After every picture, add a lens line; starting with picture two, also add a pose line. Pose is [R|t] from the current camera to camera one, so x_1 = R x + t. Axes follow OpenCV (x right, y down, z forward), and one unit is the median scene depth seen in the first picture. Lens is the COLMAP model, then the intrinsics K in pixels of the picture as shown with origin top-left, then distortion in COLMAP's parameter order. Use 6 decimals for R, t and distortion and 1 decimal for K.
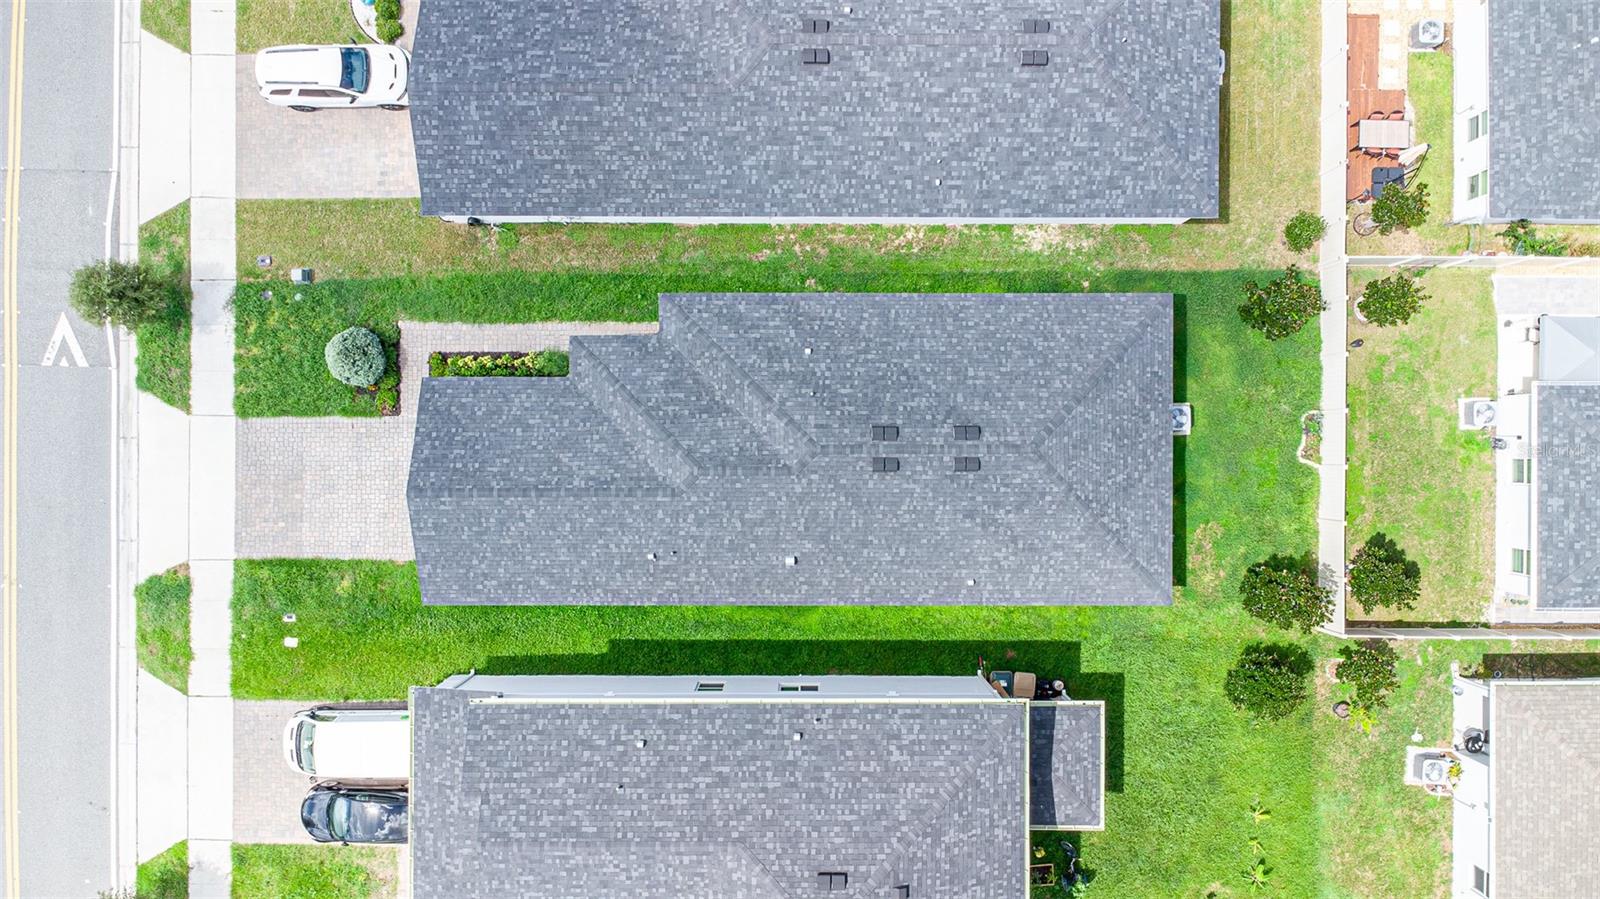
lens RADIAL K [[1158.7, 0, 800.0], [0, 1158.7, 449.5], [0, 0, 1]] dist [0.019779, -0.000300]
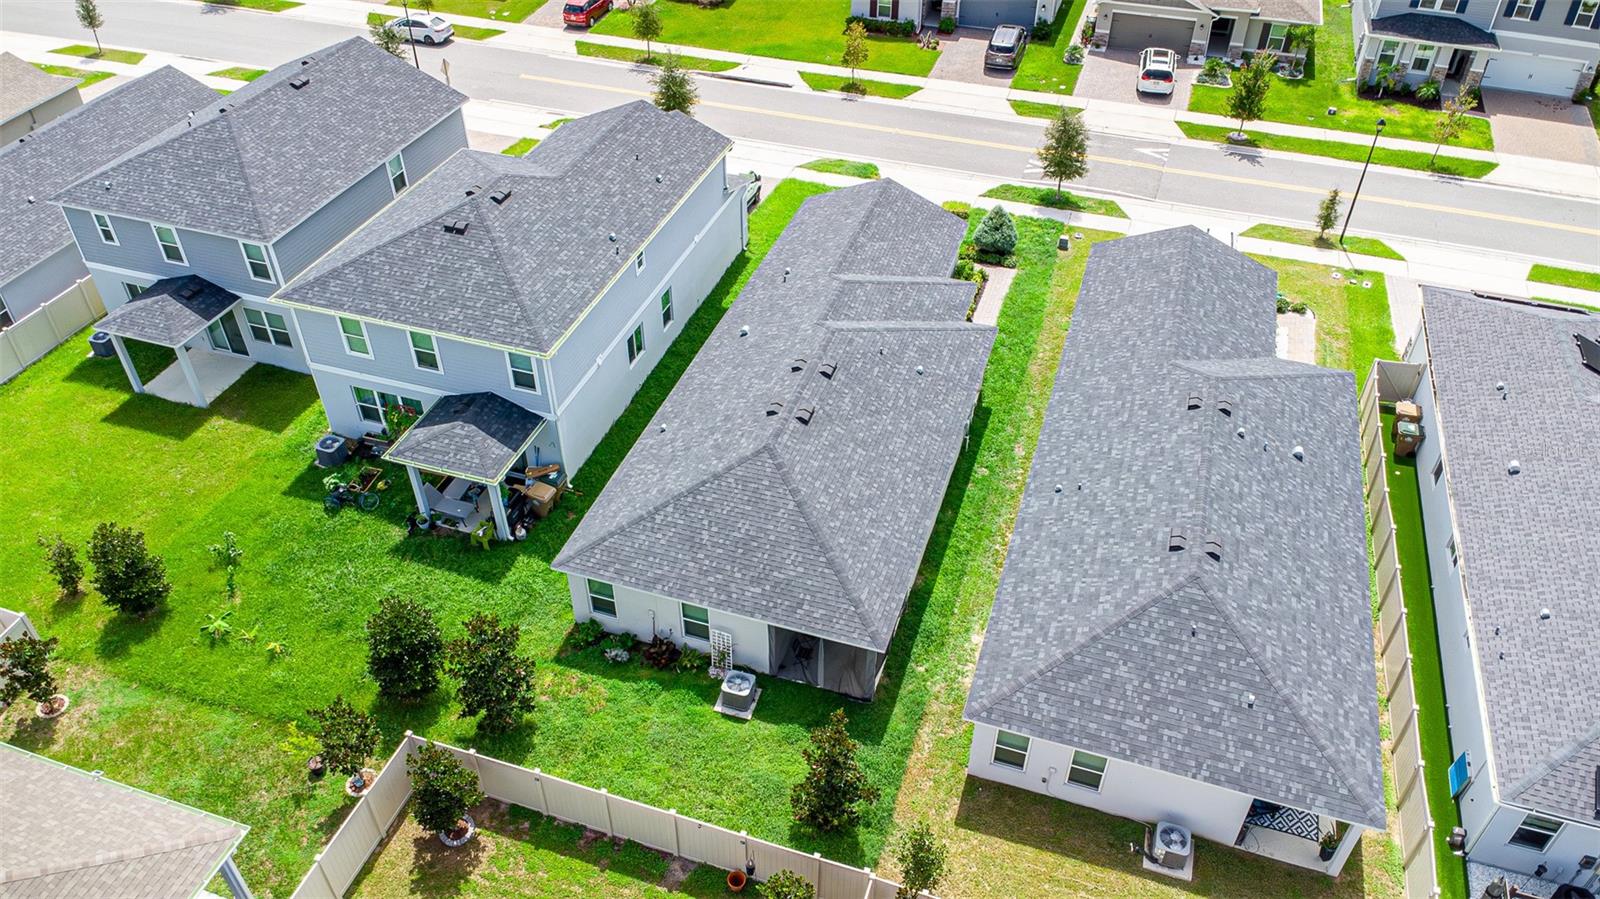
lens RADIAL K [[1158.7, 0, 800.0], [0, 1158.7, 449.5], [0, 0, 1]] dist [0.019779, -0.000300]
pose [[-0.311824, 0.601745, -0.735302, 0.879811], [-0.950127, -0.201472, 0.238049, -0.249564], [-0.004898, 0.772860, 0.634558, 0.363103]]
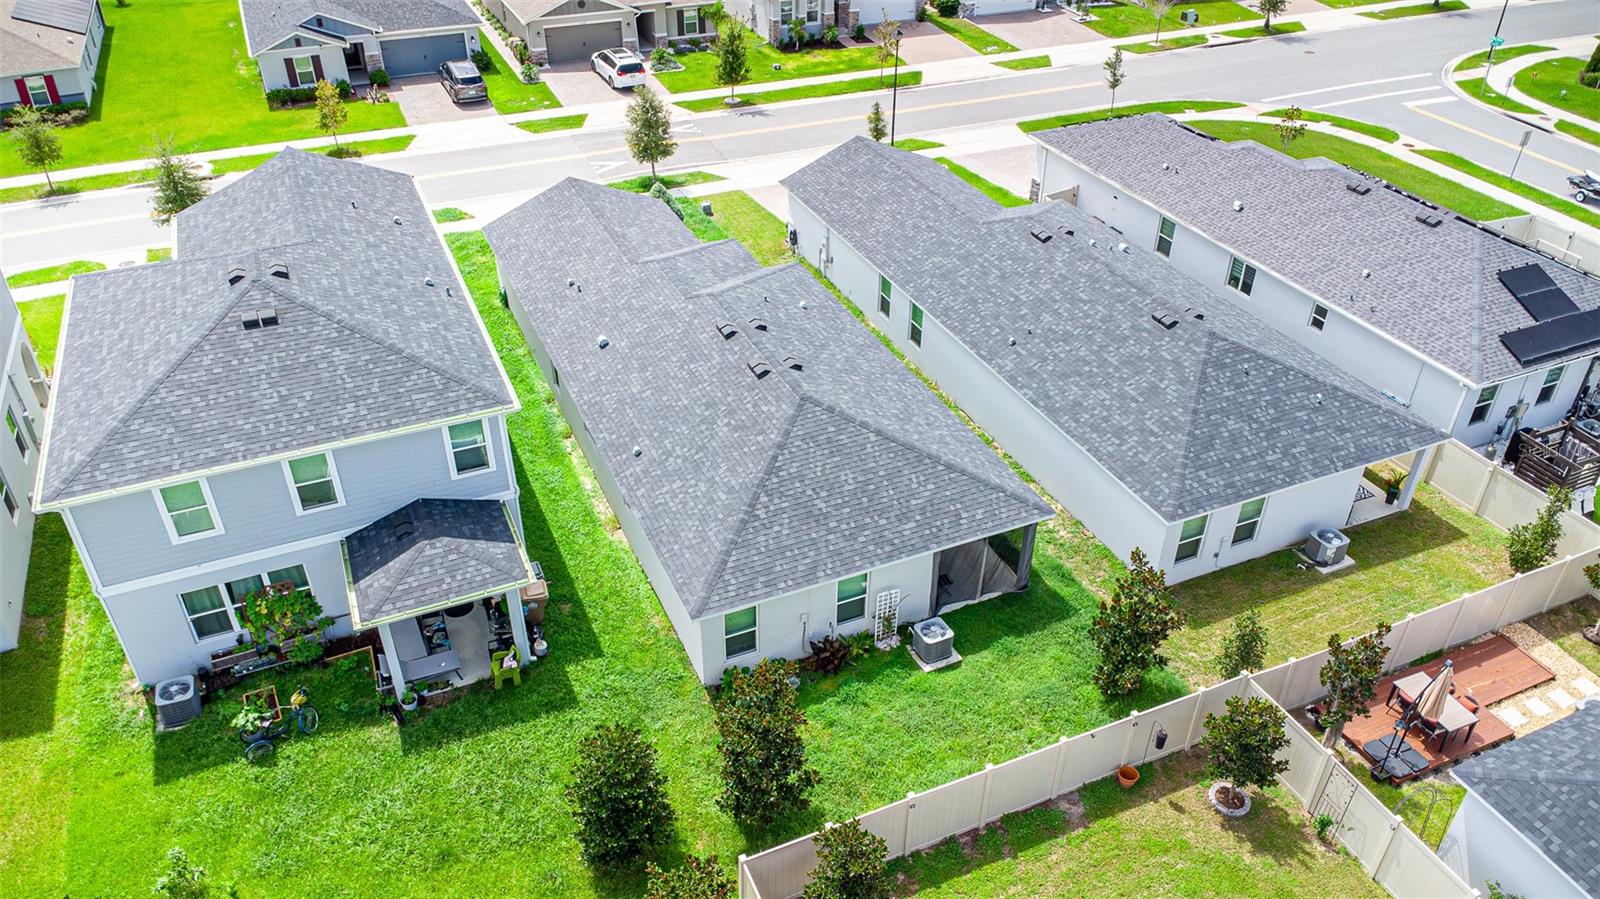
lens RADIAL K [[1158.7, 0, 800.0], [0, 1158.7, 449.5], [0, 0, 1]] dist [0.019779, -0.000300]
pose [[0.409758, 0.514790, -0.753053, 0.844583], [-0.912181, 0.226775, -0.341320, 0.298128], [-0.004935, 0.826779, 0.562505, 0.517907]]
